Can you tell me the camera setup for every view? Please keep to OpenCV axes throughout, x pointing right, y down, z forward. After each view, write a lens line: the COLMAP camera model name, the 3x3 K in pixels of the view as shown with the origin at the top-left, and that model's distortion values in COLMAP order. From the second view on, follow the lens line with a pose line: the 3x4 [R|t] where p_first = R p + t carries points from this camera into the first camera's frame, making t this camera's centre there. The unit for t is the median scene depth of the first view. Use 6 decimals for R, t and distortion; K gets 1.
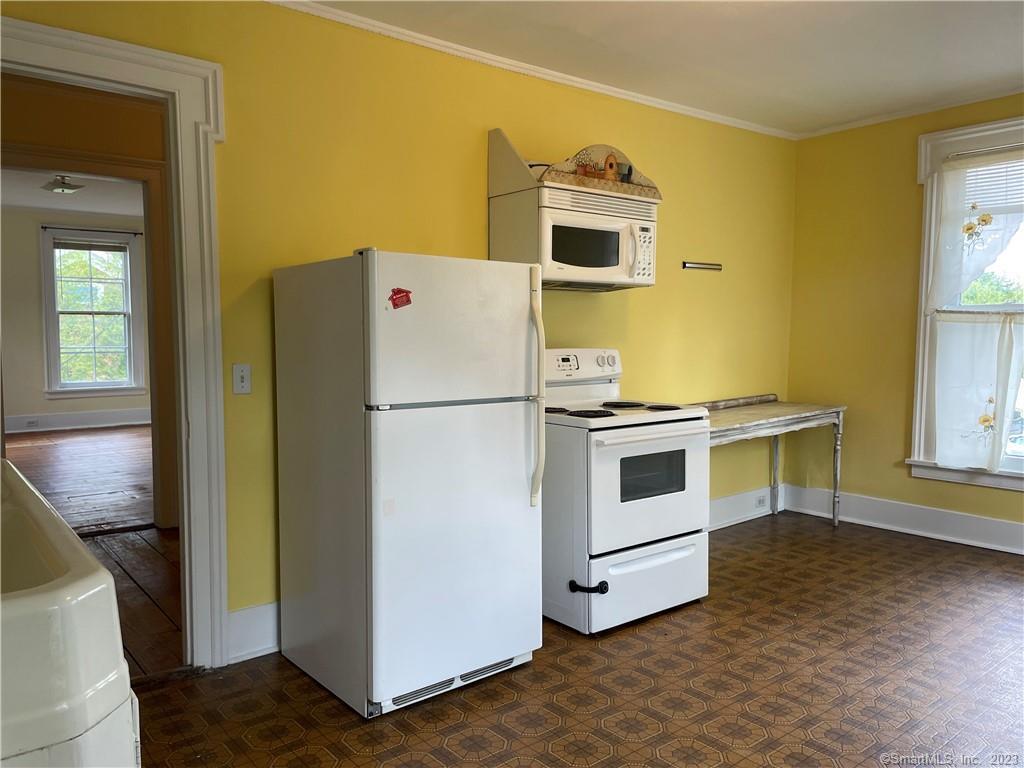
lens RADIAL K [[773.8, 0, 516.3], [0, 773.8, 384.1], [0, 0, 1]] dist [0.079655, -0.099466]
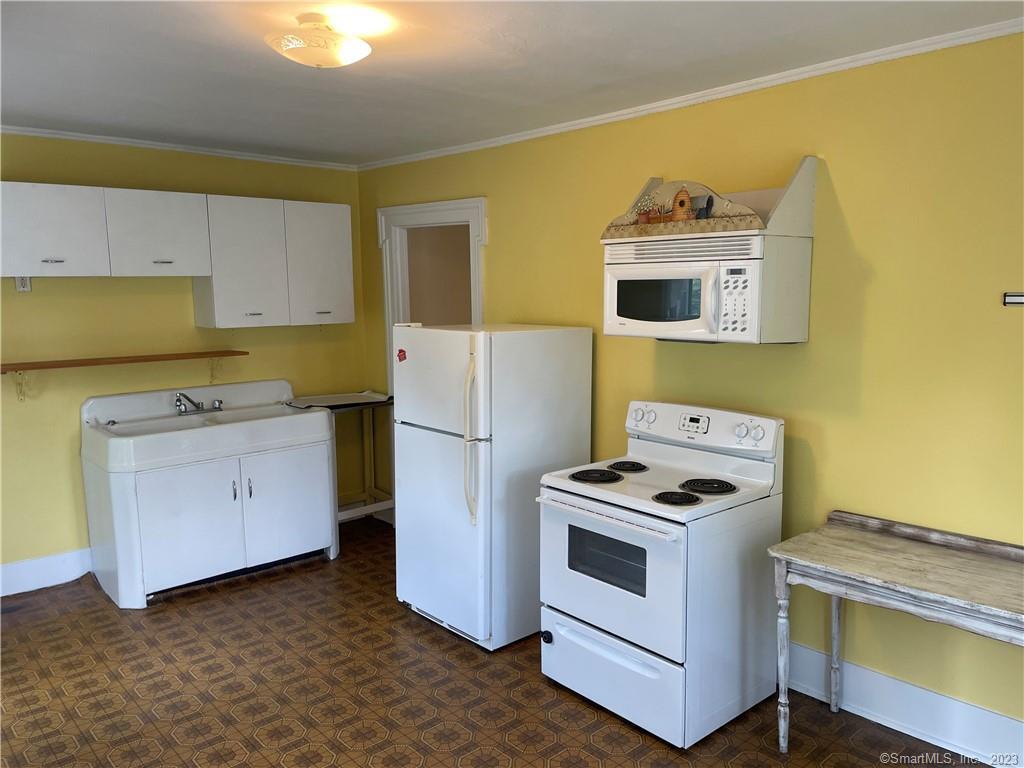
lens RADIAL K [[773.8, 0, 515.6], [0, 773.8, 382.7], [0, 0, 1]] dist [0.079655, -0.099466]
pose [[0.054147, 0.124332, -0.990762, 0.974838], [-0.060719, 0.990792, 0.121017, -0.177500], [0.996685, 0.053605, 0.061198, 0.773558]]
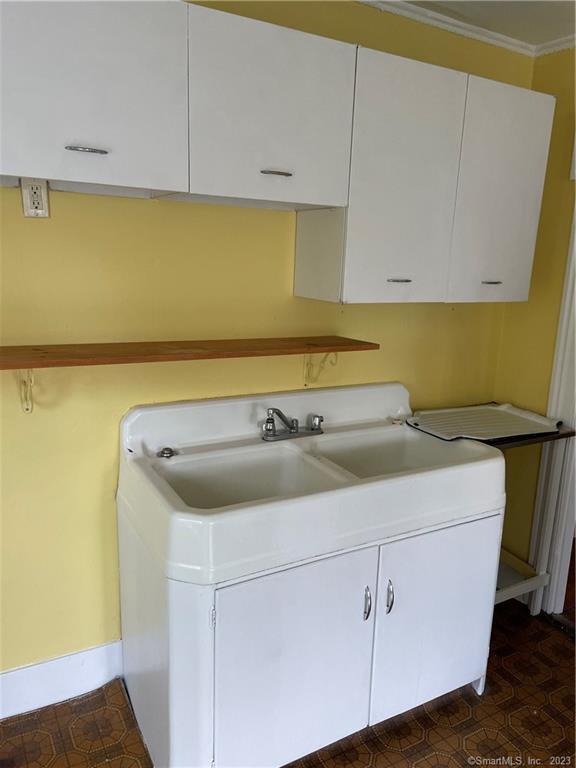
lens RADIAL K [[580.3, 0, 290.9], [0, 580.3, 381.3], [0, 0, 1]] dist [0.079655, -0.099466]
pose [[-0.154141, 0.198464, -0.967911, 0.427422], [-0.110443, 0.970019, 0.216484, -0.137469], [0.981857, 0.140268, -0.127601, 0.497349]]
